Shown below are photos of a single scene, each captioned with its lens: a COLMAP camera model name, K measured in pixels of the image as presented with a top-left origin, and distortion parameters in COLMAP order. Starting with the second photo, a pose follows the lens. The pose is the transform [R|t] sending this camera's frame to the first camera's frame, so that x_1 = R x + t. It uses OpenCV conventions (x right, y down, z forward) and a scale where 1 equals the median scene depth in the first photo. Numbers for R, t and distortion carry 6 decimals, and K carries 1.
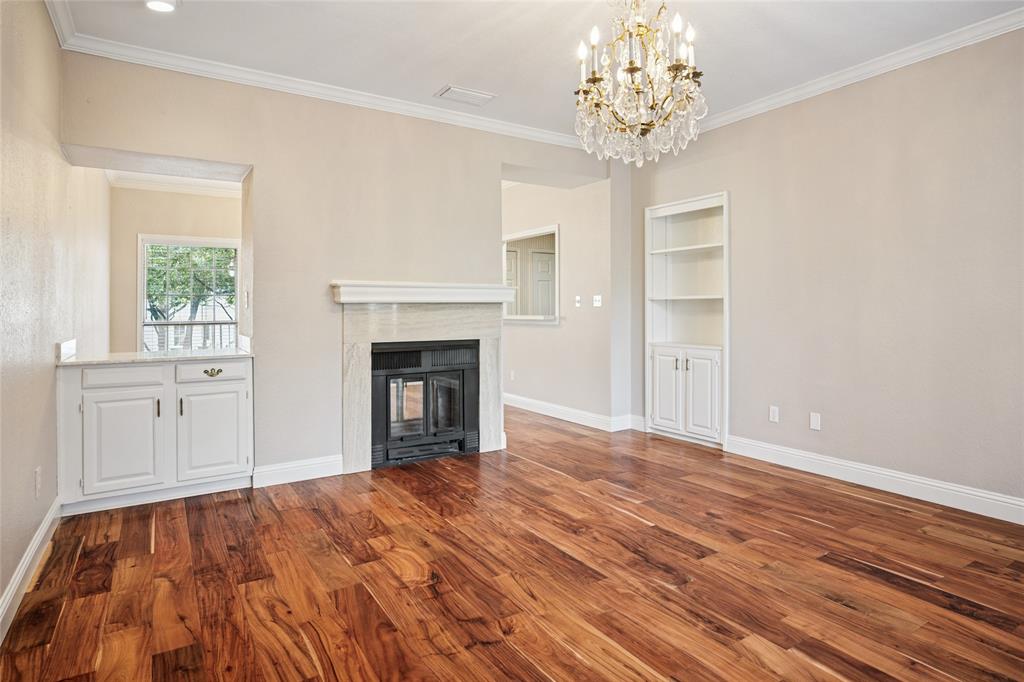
lens RADIAL K [[553.3, 0, 513.2], [0, 553.3, 313.8], [0, 0, 1]] dist [-0.001060, -0.000454]
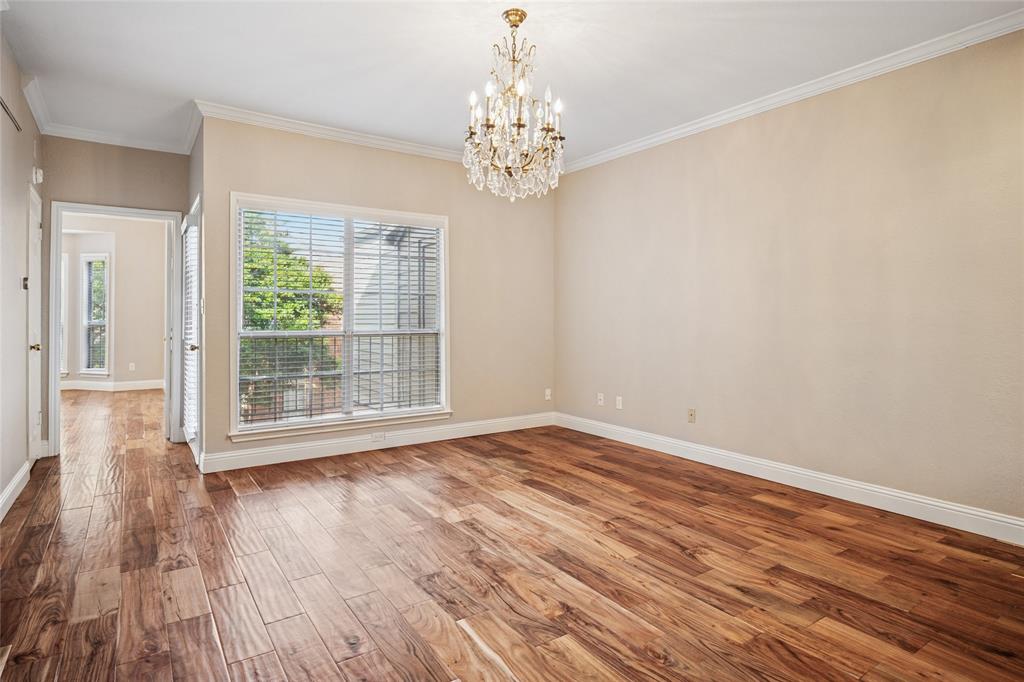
lens RADIAL K [[553.3, 0, 513.2], [0, 553.3, 313.8], [0, 0, 1]] dist [-0.001060, -0.000454]
pose [[-0.999251, 0.002361, -0.038622, 0.245601], [0.002130, 0.999980, 0.006019, -0.020395], [0.038636, 0.005932, -0.999236, 1.990275]]
